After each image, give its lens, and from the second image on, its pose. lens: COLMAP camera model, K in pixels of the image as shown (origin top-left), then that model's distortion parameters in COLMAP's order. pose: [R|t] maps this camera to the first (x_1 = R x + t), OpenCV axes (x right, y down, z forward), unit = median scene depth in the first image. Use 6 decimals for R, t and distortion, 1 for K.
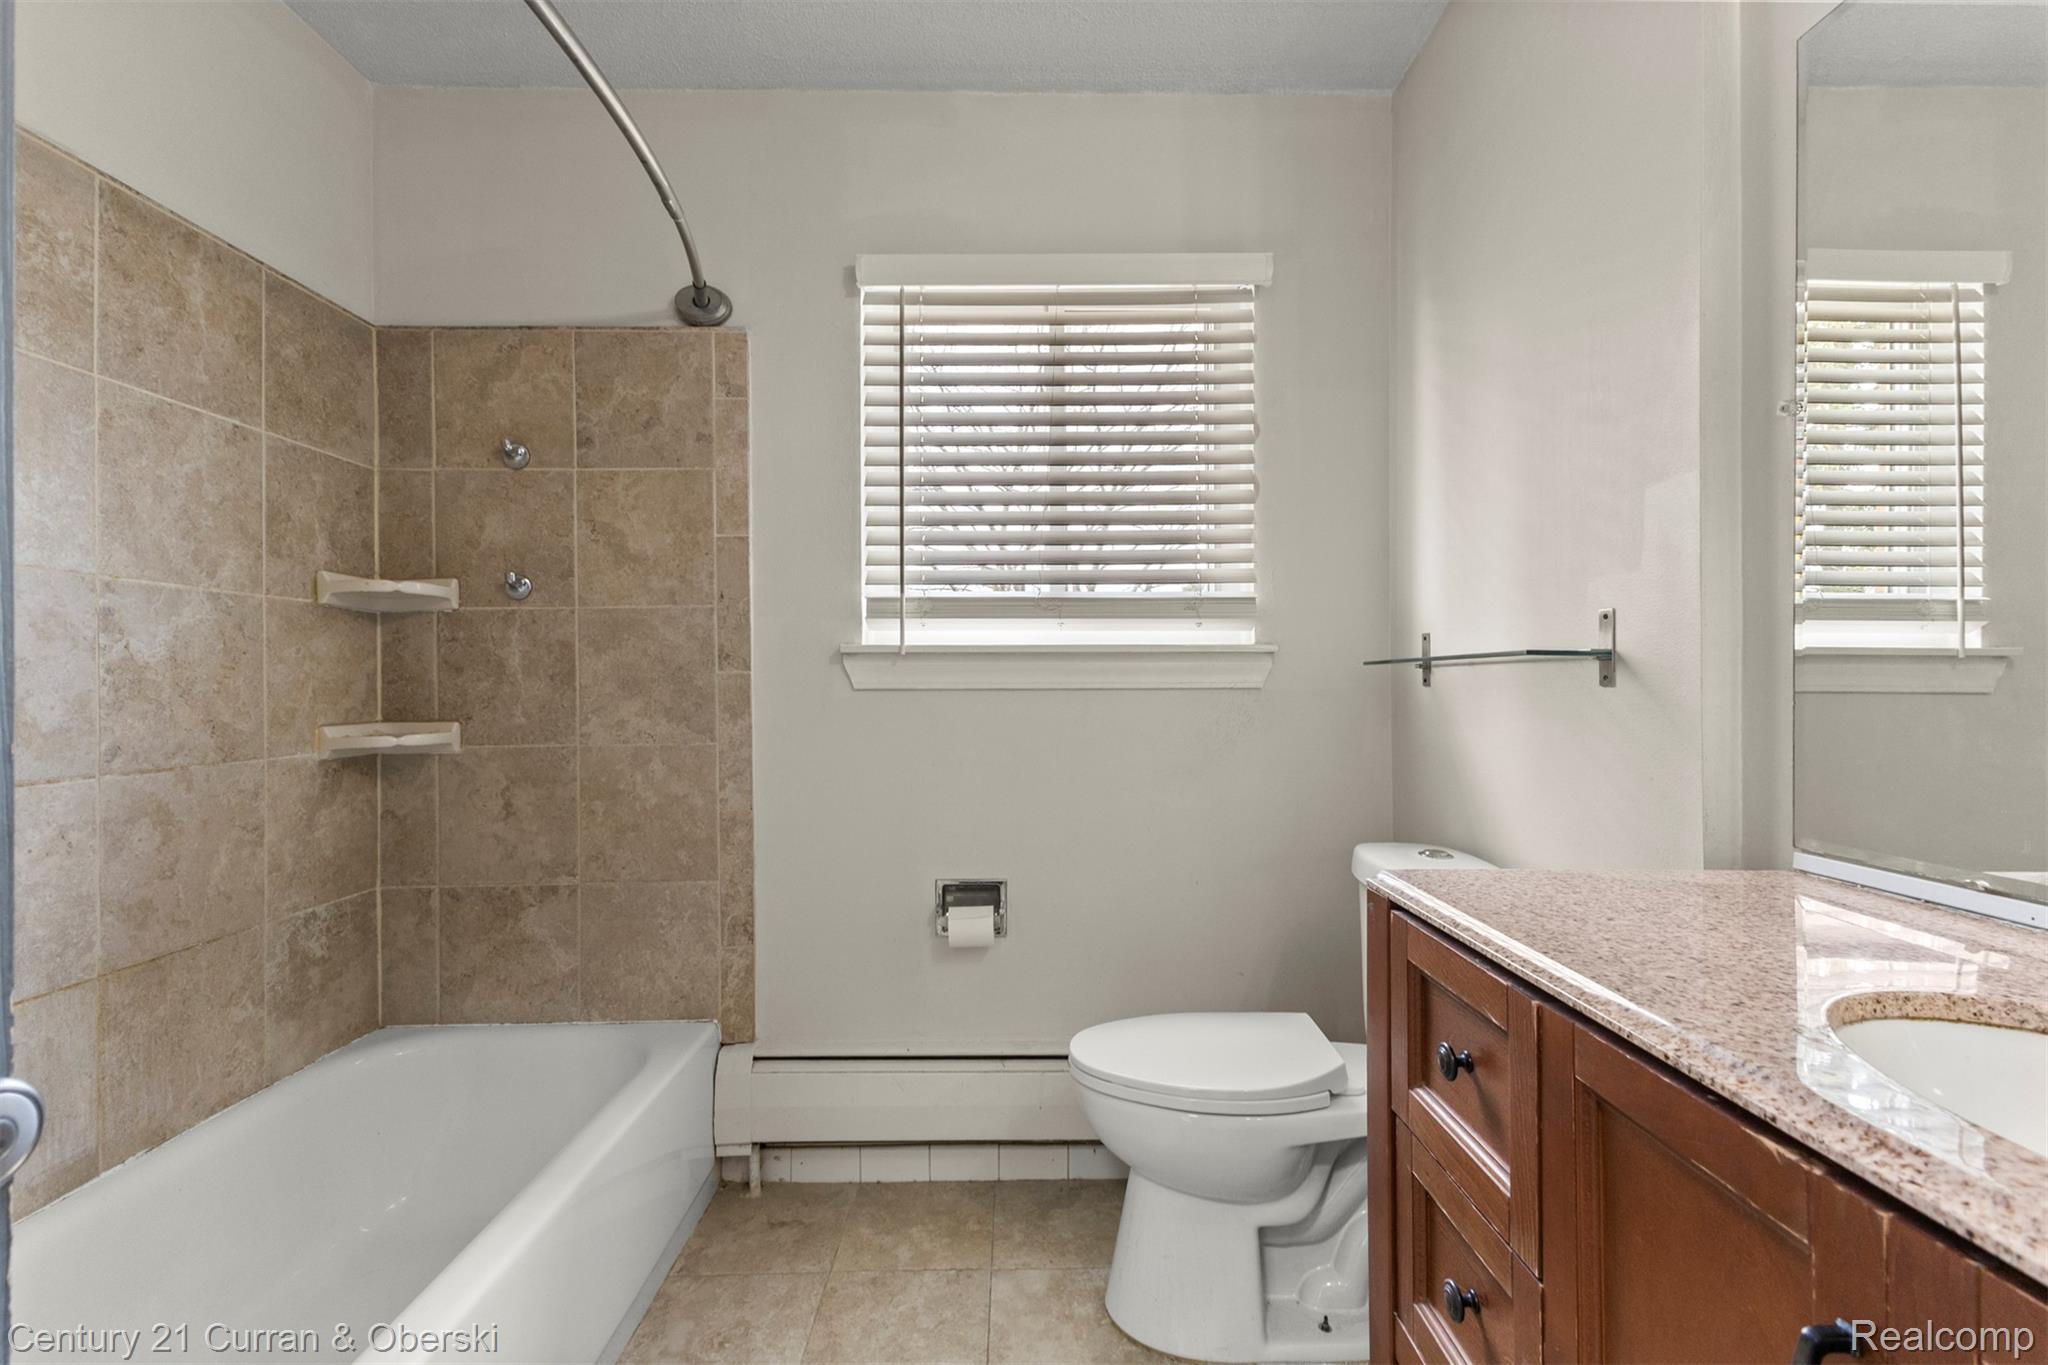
lens RADIAL K [[901.5, 0, 1033.2], [0, 901.5, 685.2], [0, 0, 1]] dist [0.016038, -0.000029]
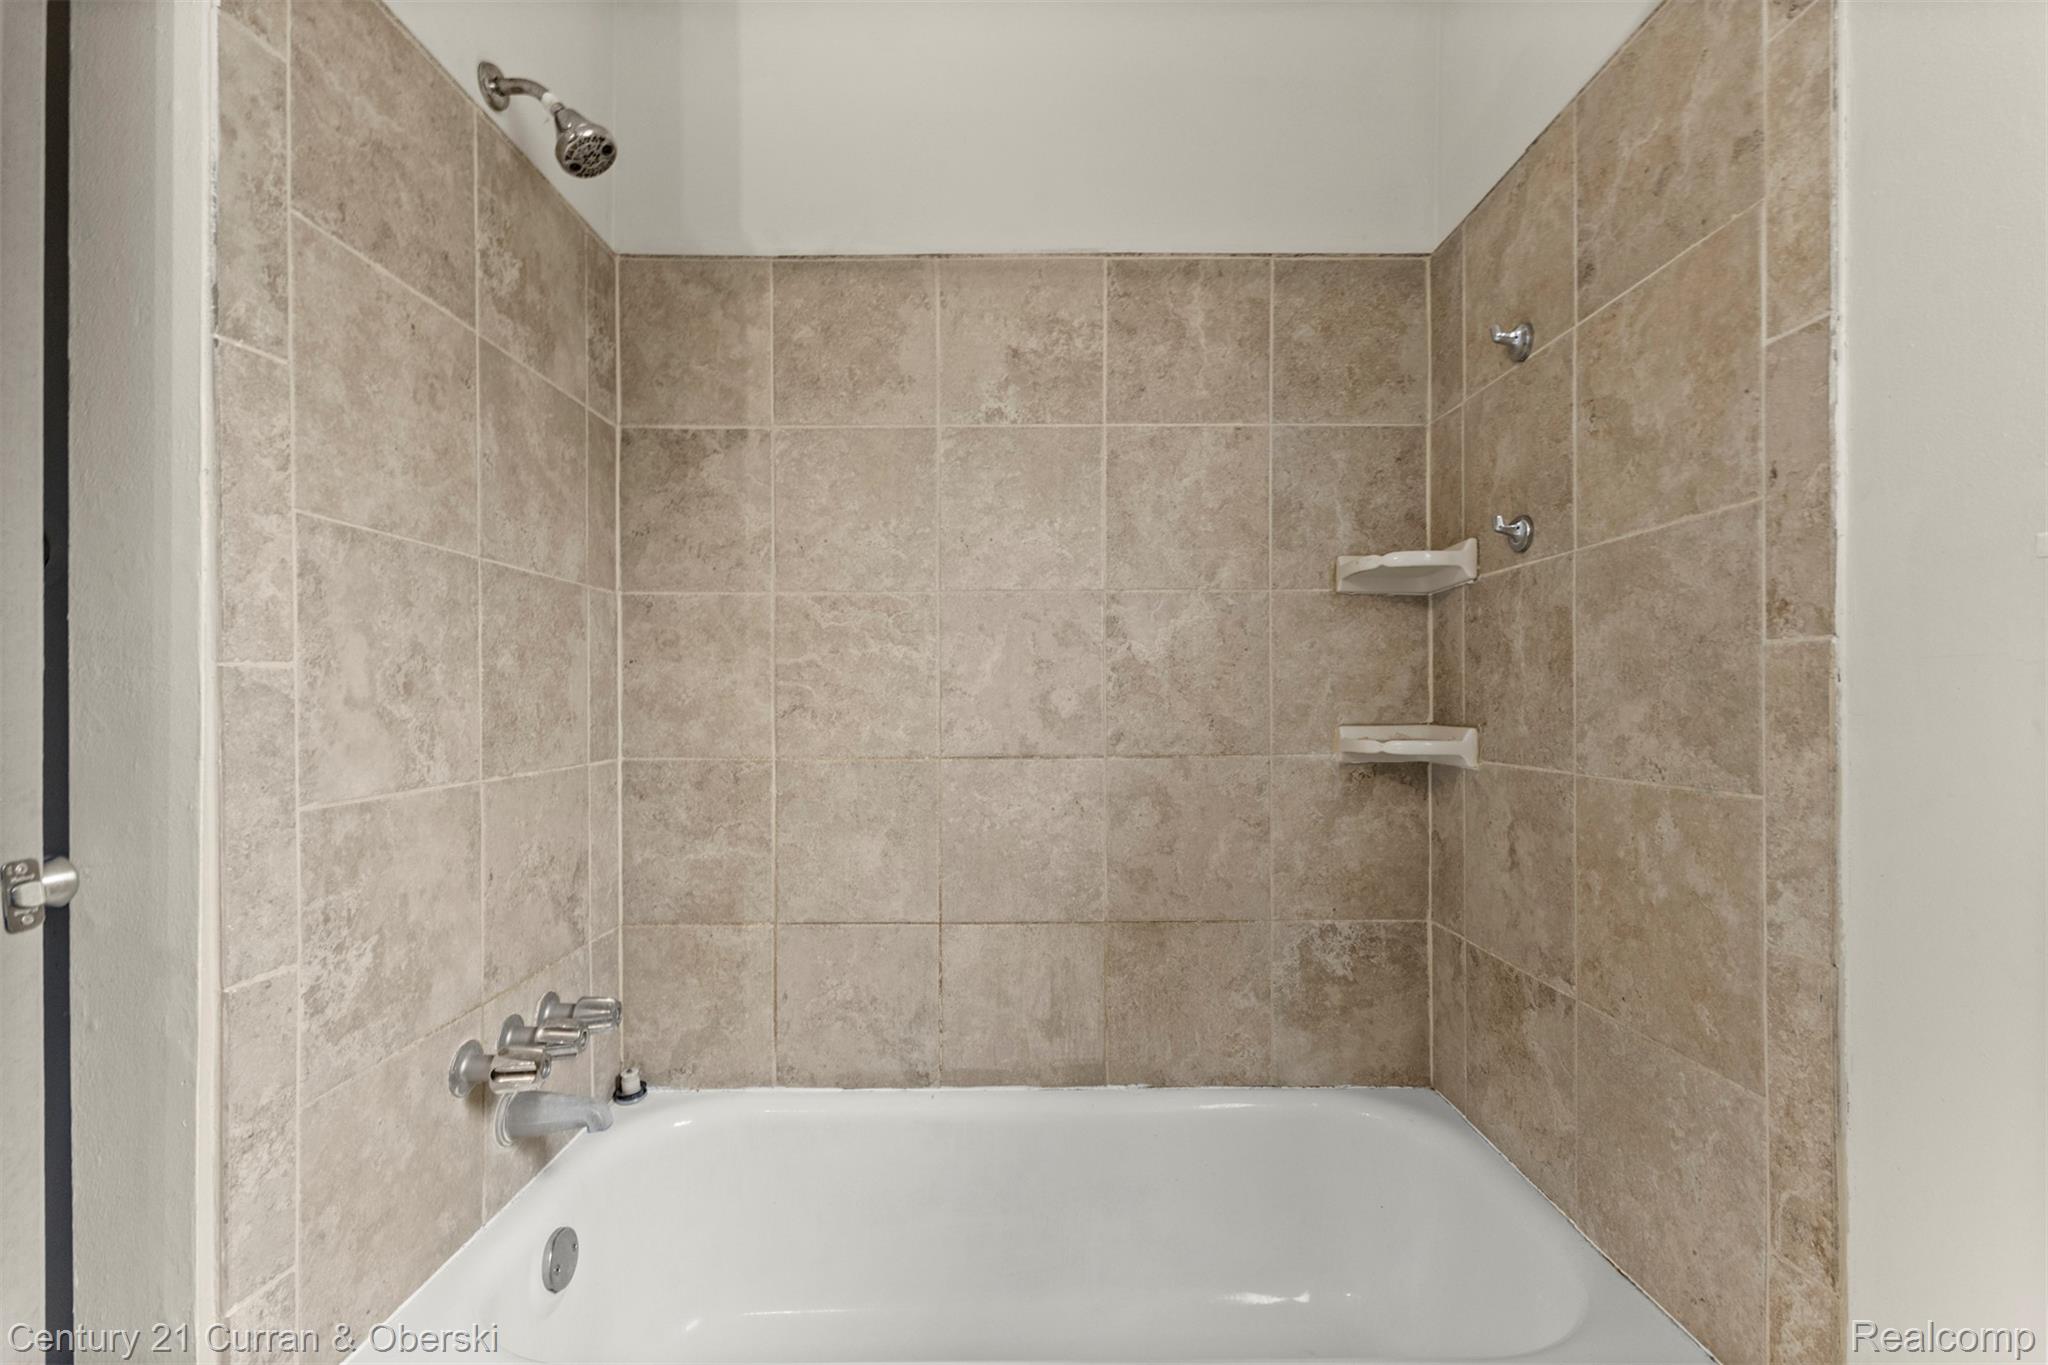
lens RADIAL K [[881.8, 0, 1027.0], [0, 881.8, 697.3], [0, 0, 1]] dist [0.005196, -0.002663]
pose [[-0.010784, 0.005562, -0.999926, 0.105324], [0.001878, 0.999983, 0.005542, 0.010602], [0.999940, -0.001818, -0.010795, 0.661073]]
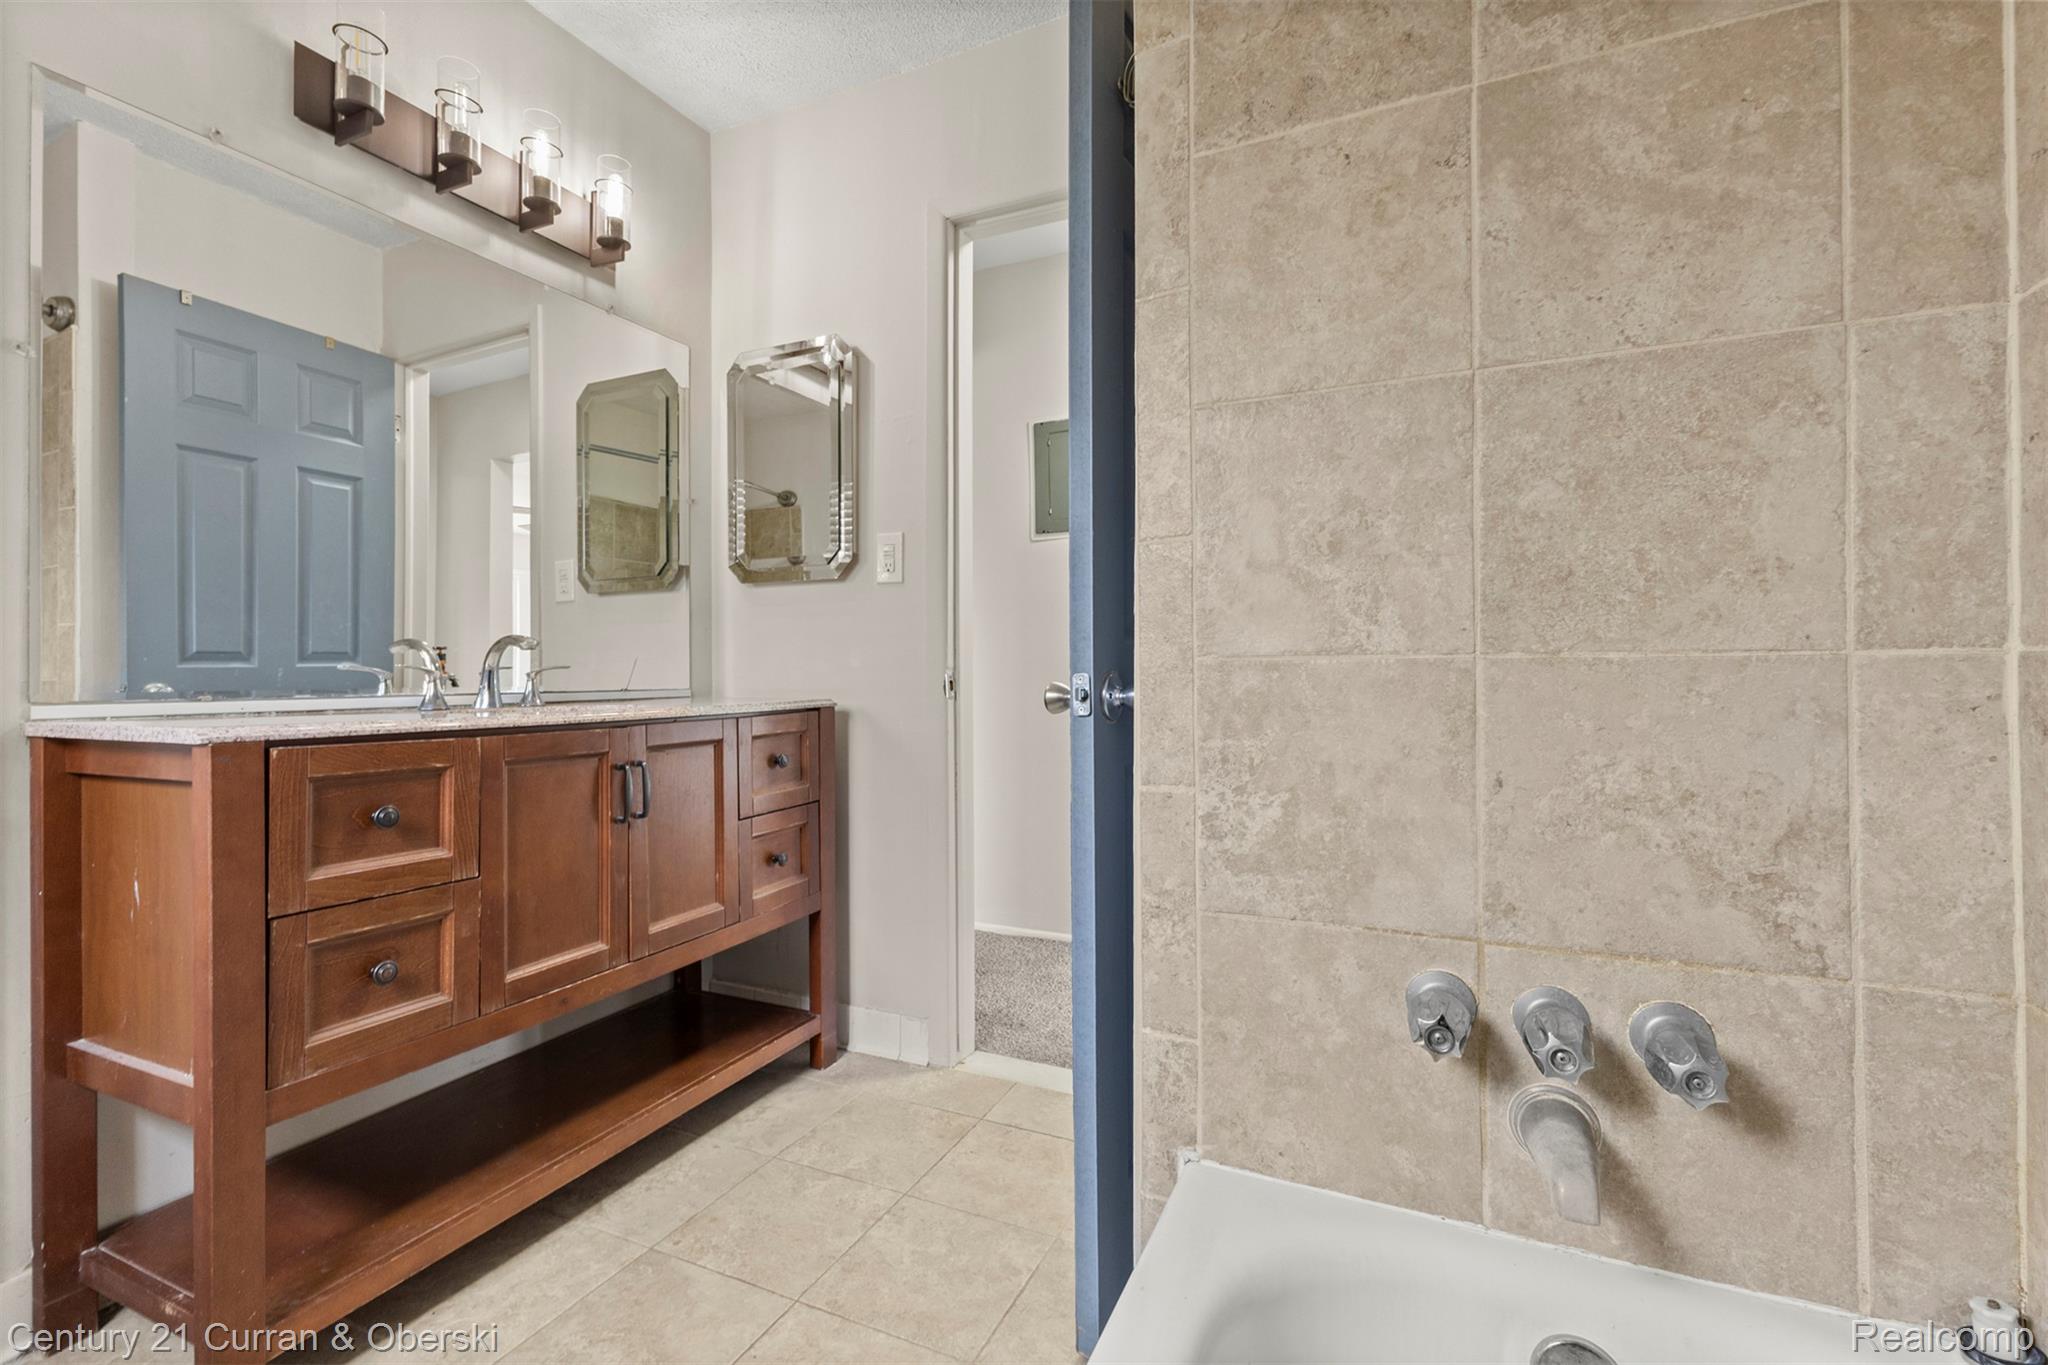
lens RADIAL K [[881.8, 0, 1027.0], [0, 881.8, 697.3], [0, 0, 1]] dist [0.005196, -0.002663]
pose [[-0.903799, -0.001716, 0.427954, -0.494525], [0.001812, 0.999968, 0.007837, 0.090779], [-0.427953, 0.007858, -0.903767, 0.816910]]
